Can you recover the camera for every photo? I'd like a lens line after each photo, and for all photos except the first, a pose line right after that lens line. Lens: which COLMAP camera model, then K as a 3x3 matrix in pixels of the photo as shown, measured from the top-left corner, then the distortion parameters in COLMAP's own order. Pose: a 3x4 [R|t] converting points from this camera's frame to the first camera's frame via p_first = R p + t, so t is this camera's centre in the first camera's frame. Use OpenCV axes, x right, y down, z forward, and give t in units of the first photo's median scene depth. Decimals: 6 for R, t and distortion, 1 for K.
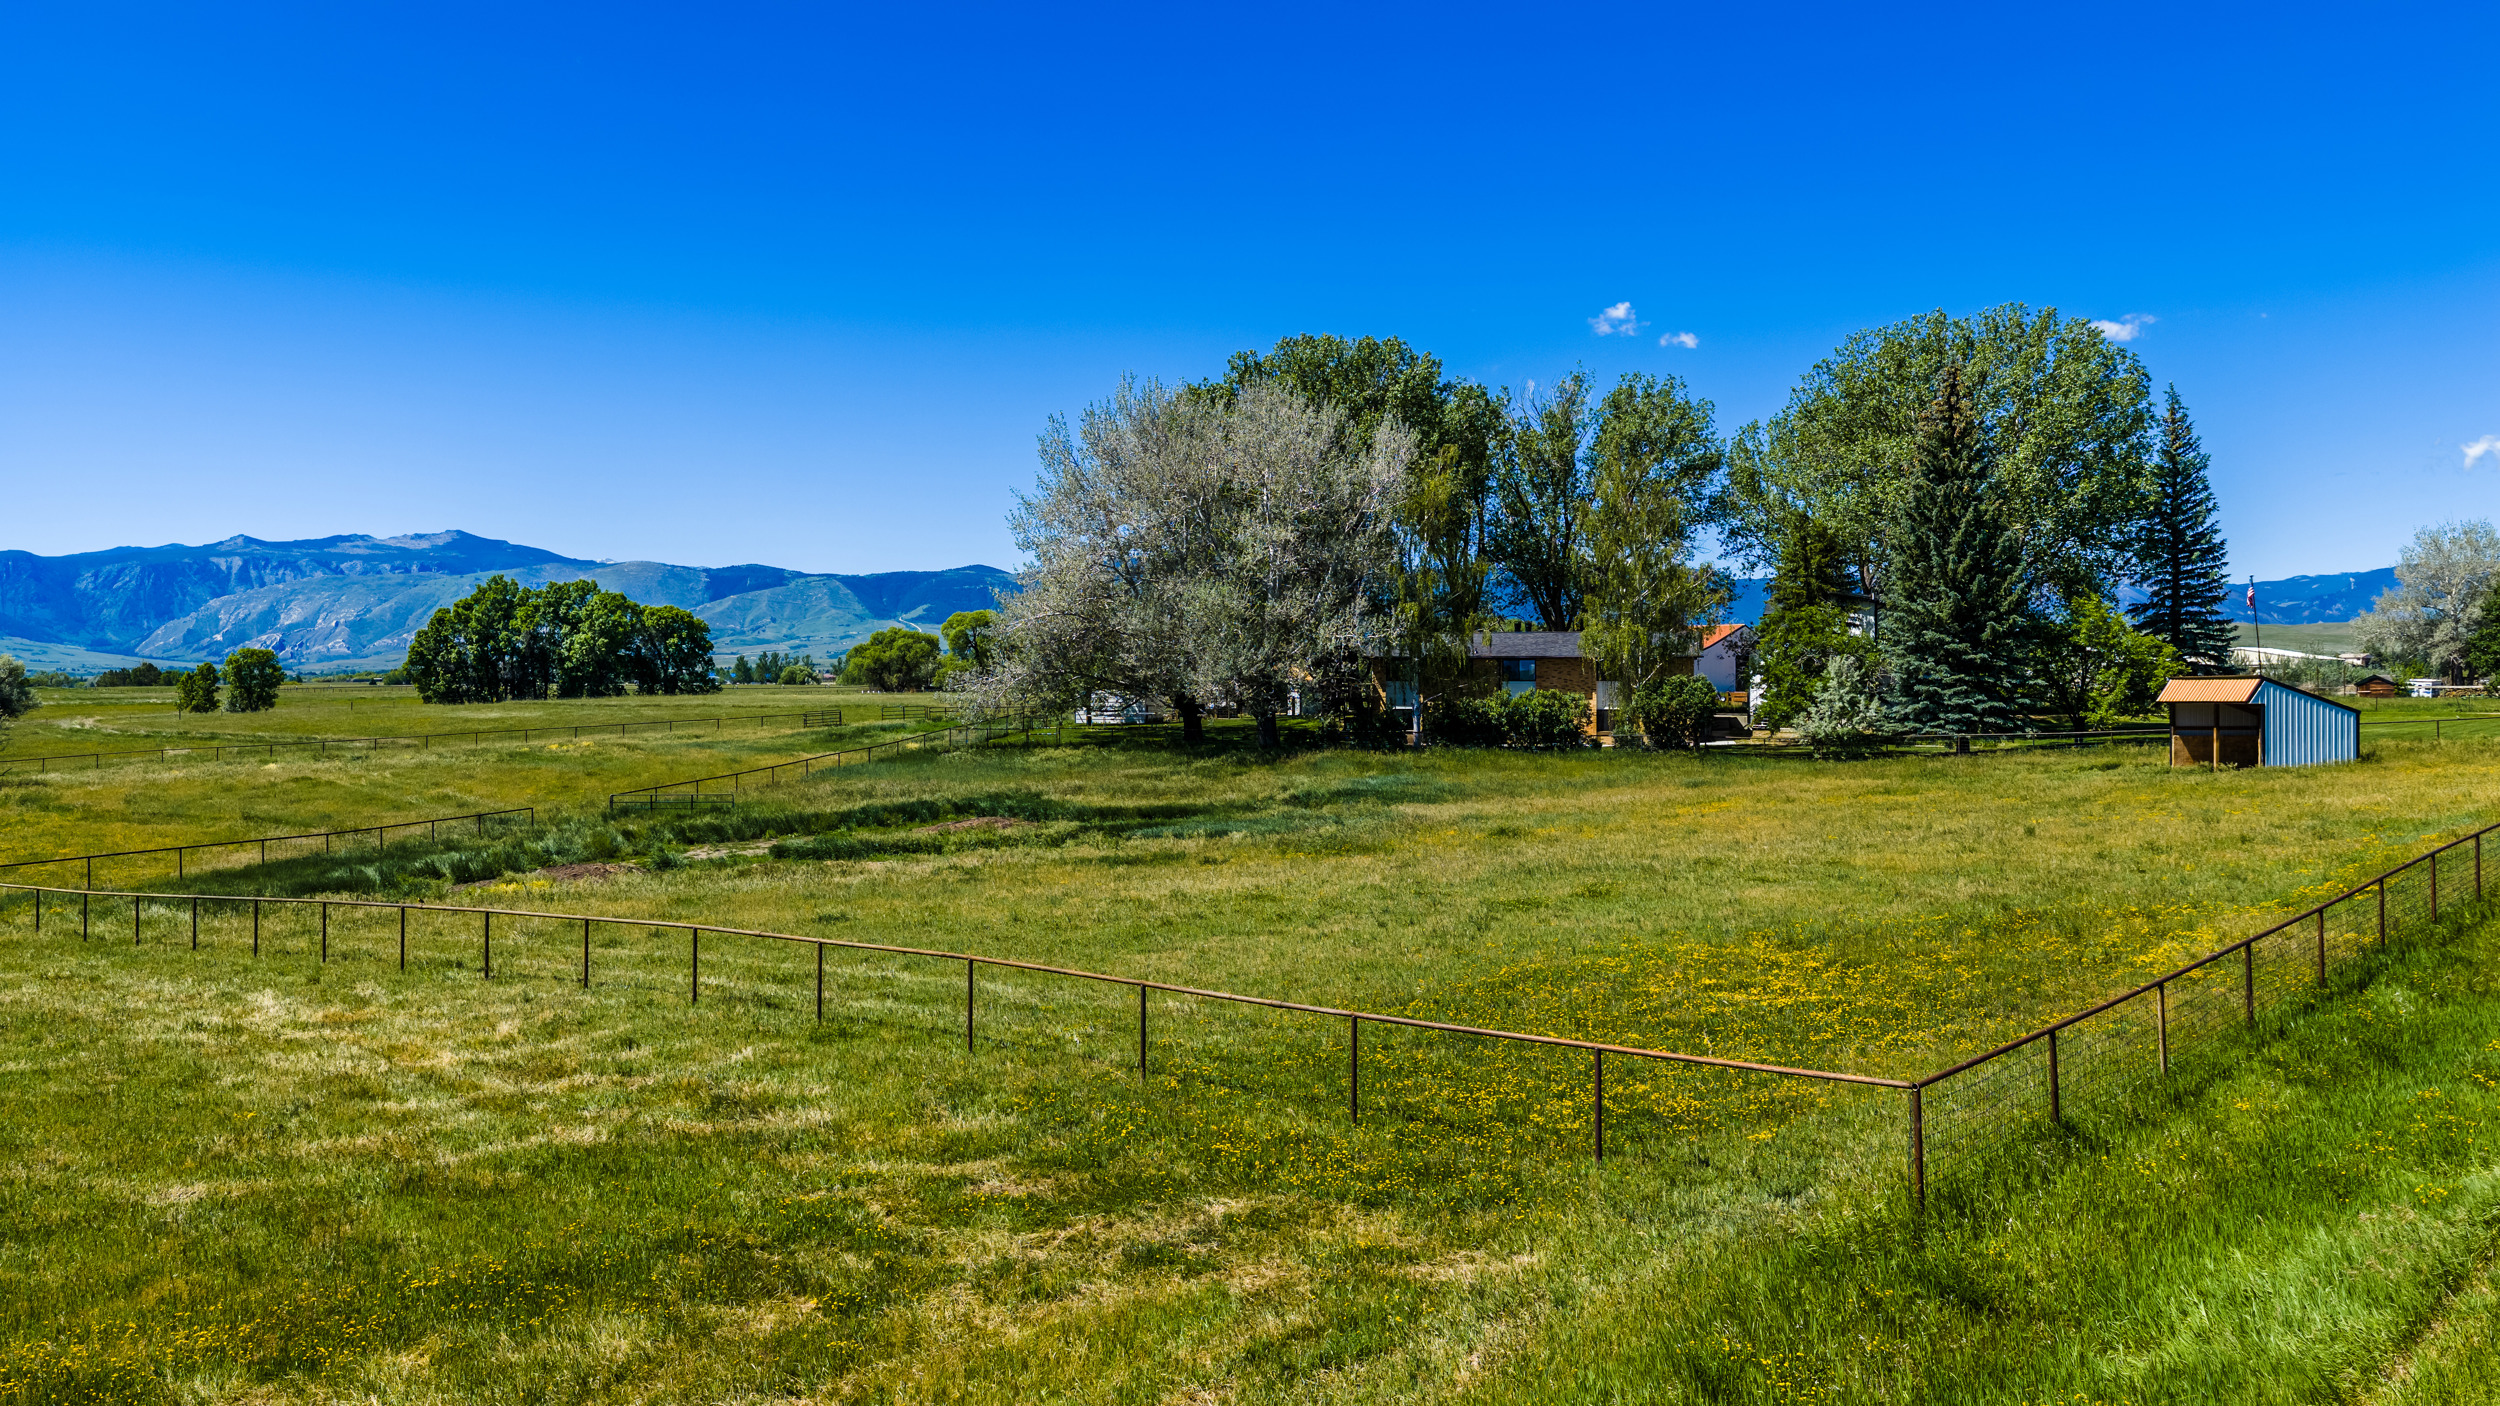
lens RADIAL K [[2088.0, 0, 1244.7], [0, 2088.0, 722.1], [0, 0, 1]] dist [0.040261, -0.070756]
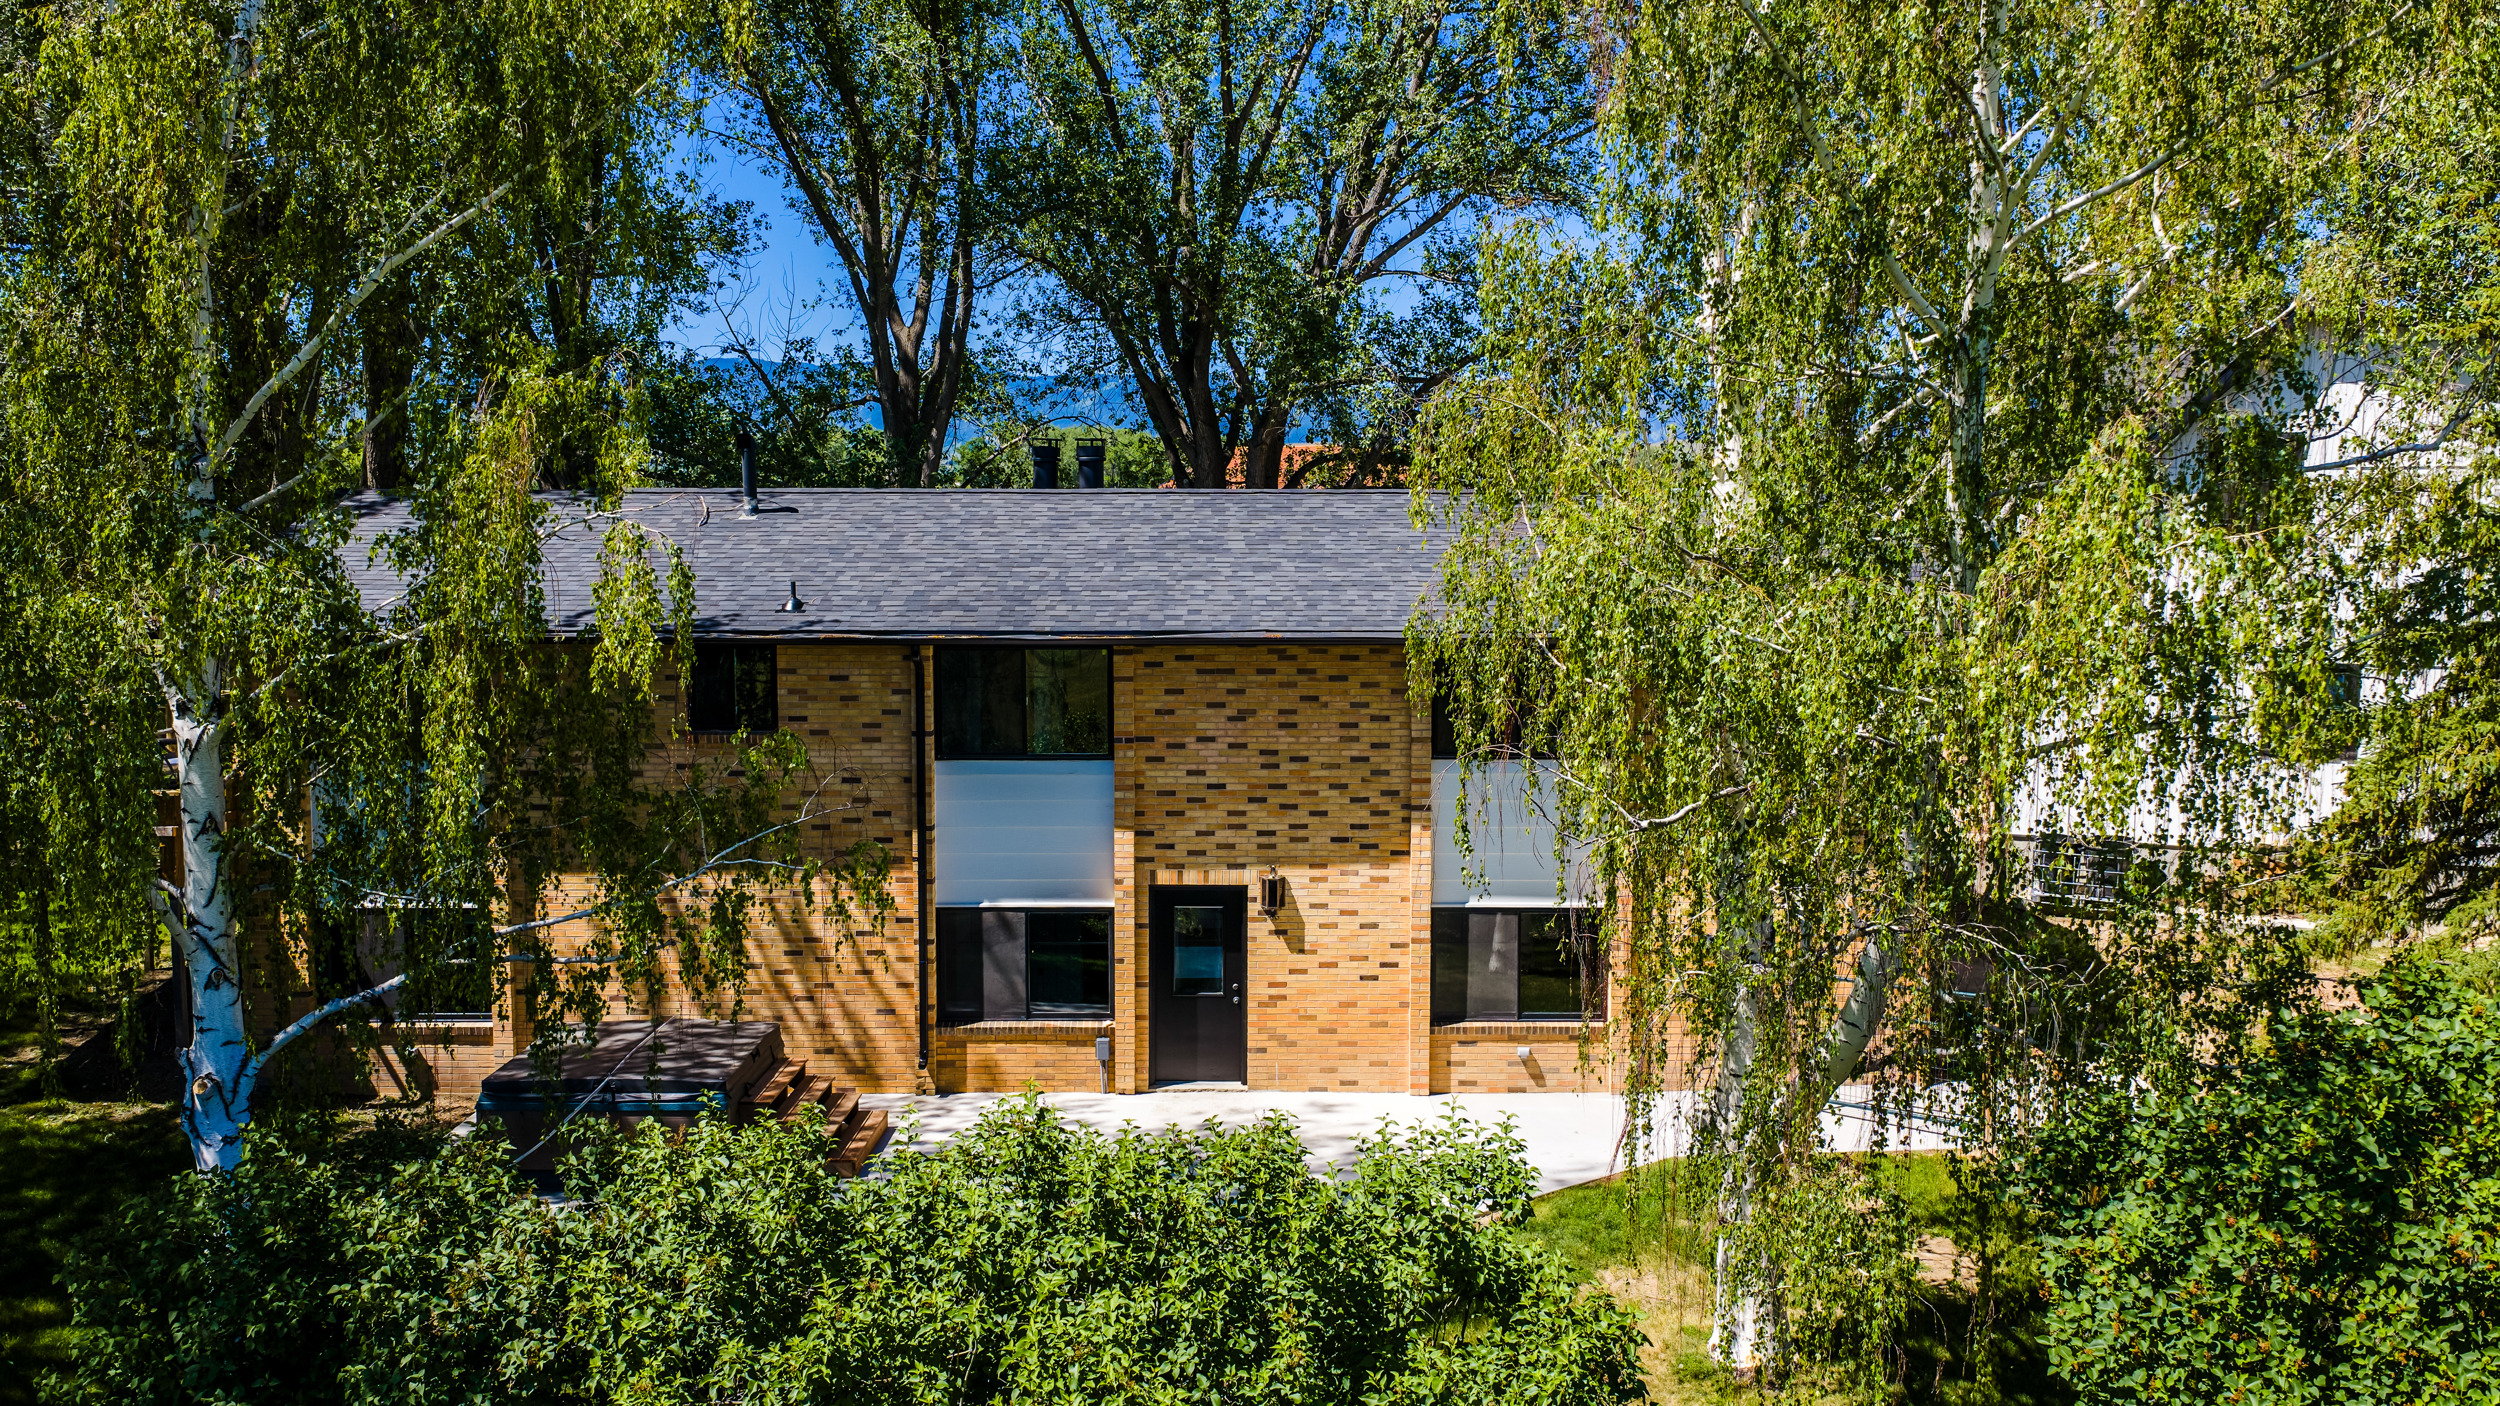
lens RADIAL K [[2088.0, 0, 1261.6], [0, 2088.0, 701.7], [0, 0, 1]] dist [0.040261, -0.070756]
pose [[0.981774, -0.018616, 0.189136, 0.124176], [0.003781, 0.996907, 0.078496, -0.042236], [-0.190012, -0.076351, 0.978808, 0.865786]]
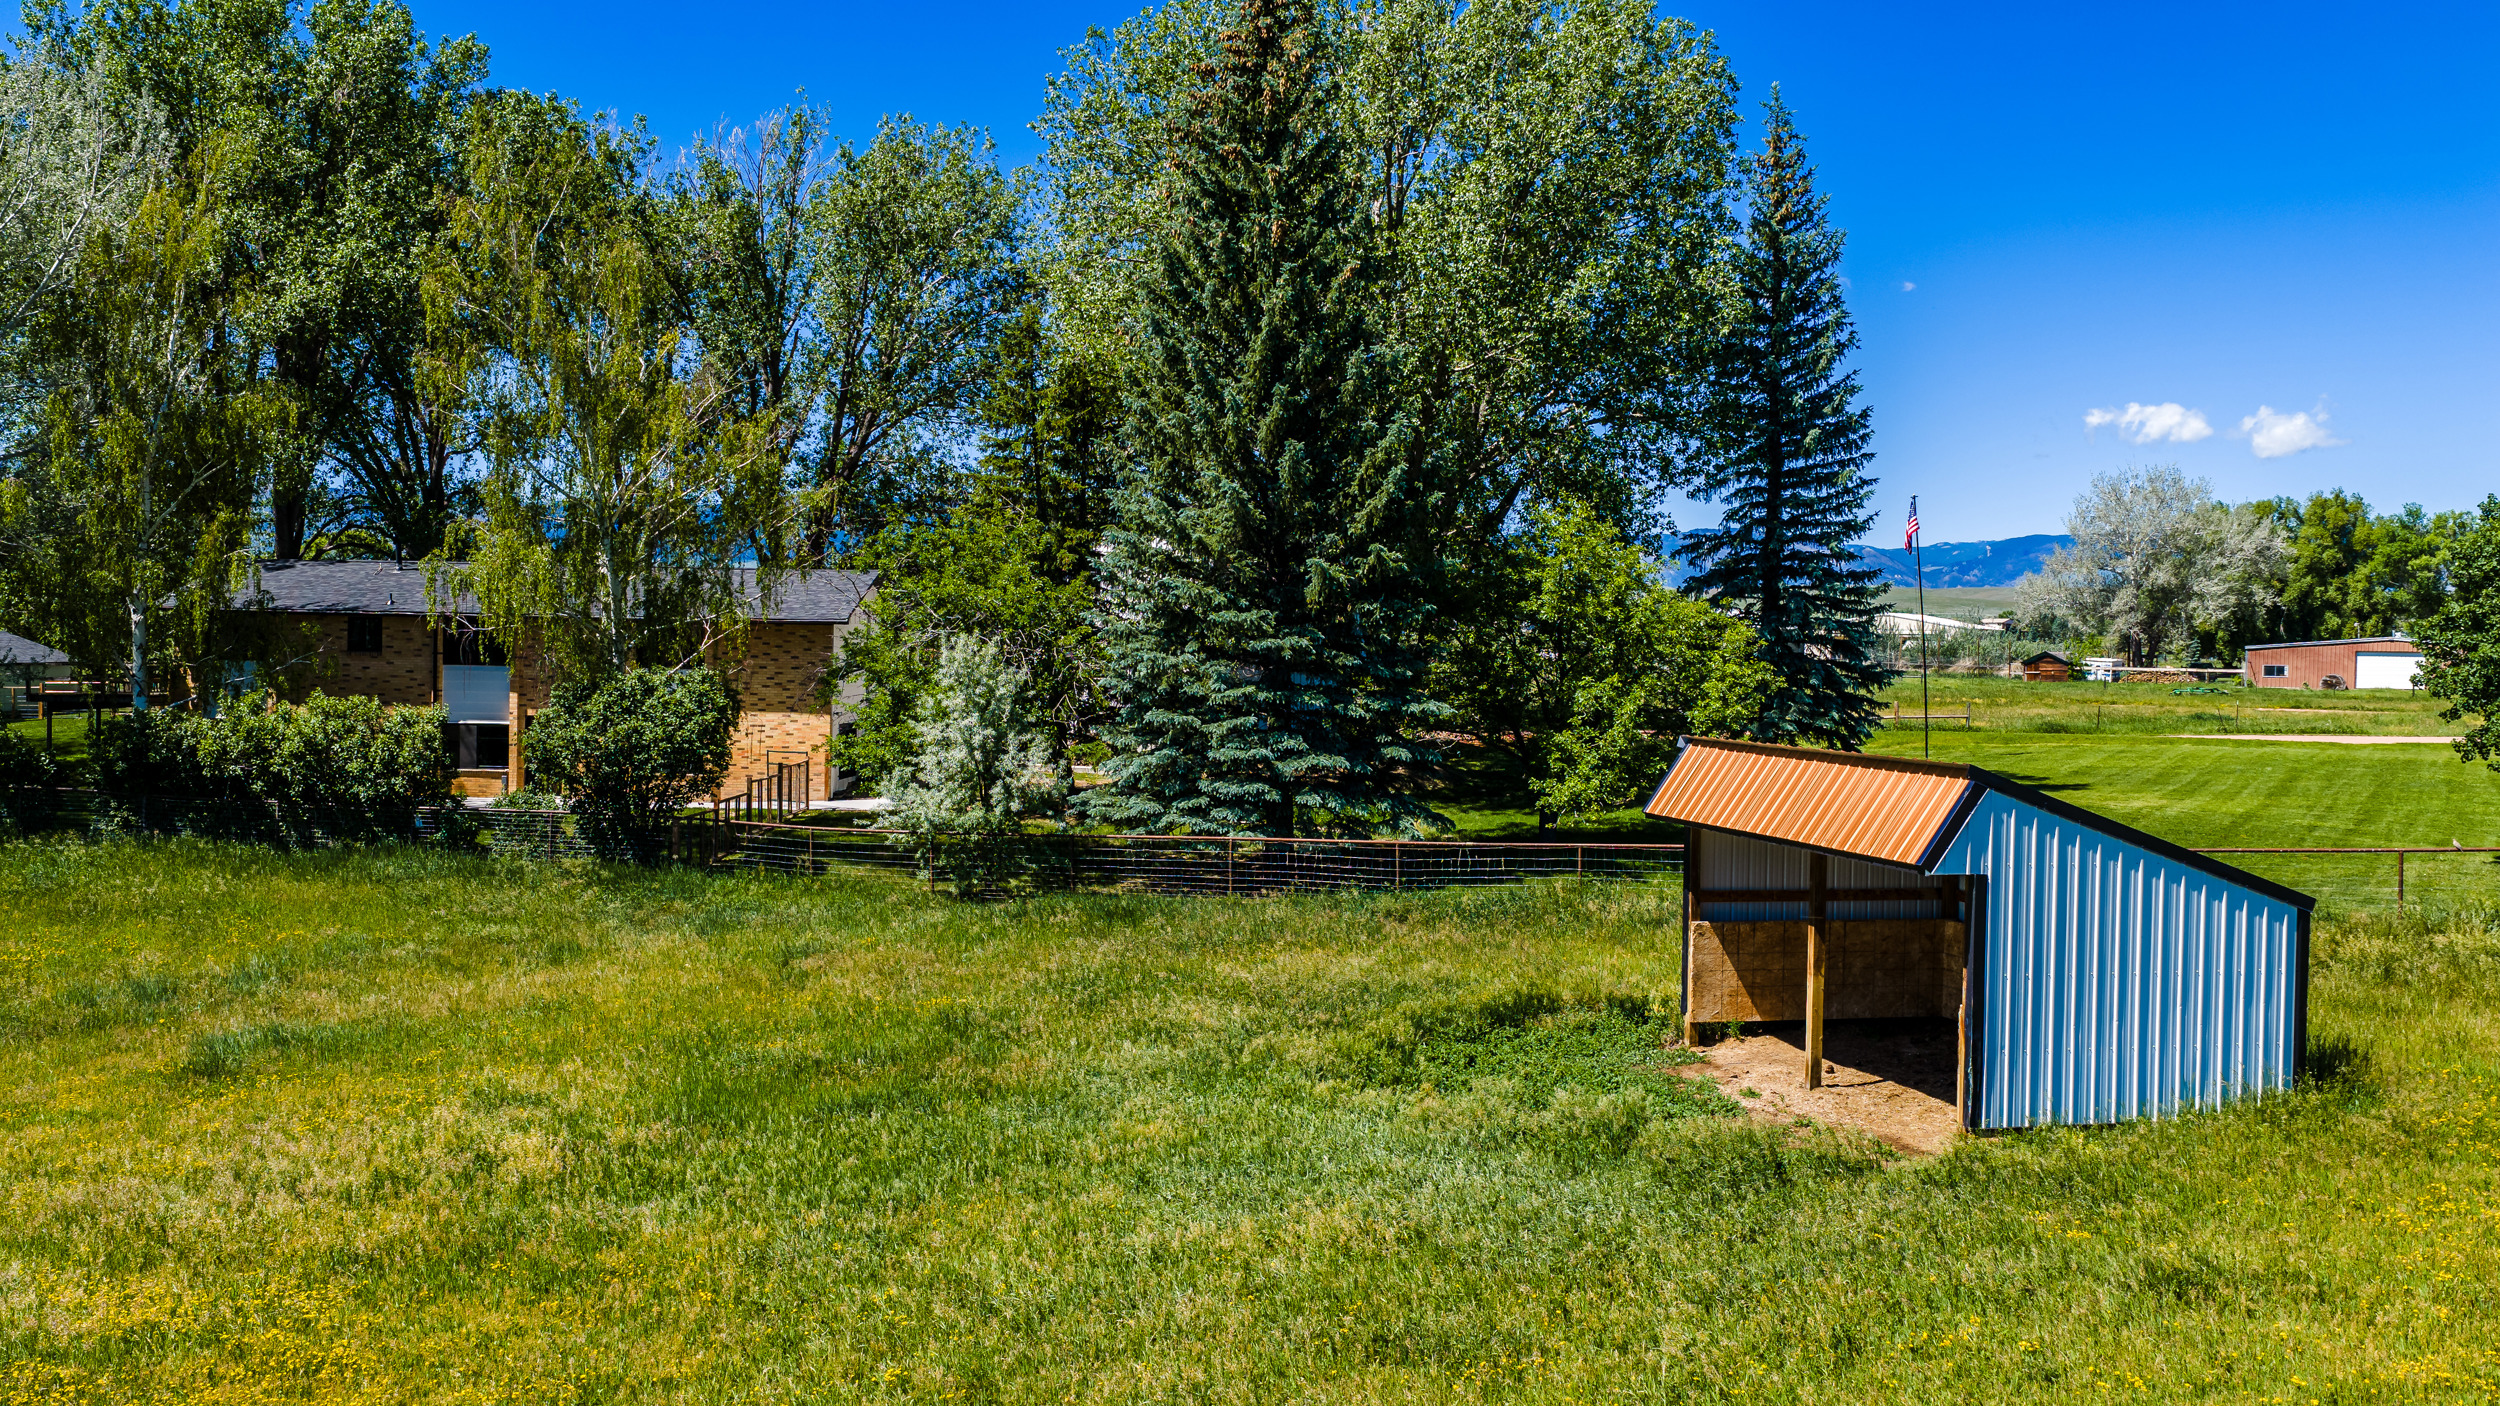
lens RADIAL K [[2088.0, 0, 1255.7], [0, 2088.0, 723.5], [0, 0, 1]] dist [0.040261, -0.070756]
pose [[0.988515, 0.013054, 0.150557, 0.250821], [-0.017201, 0.999507, 0.026273, -0.023292], [-0.150140, -0.028561, 0.988252, 0.532349]]
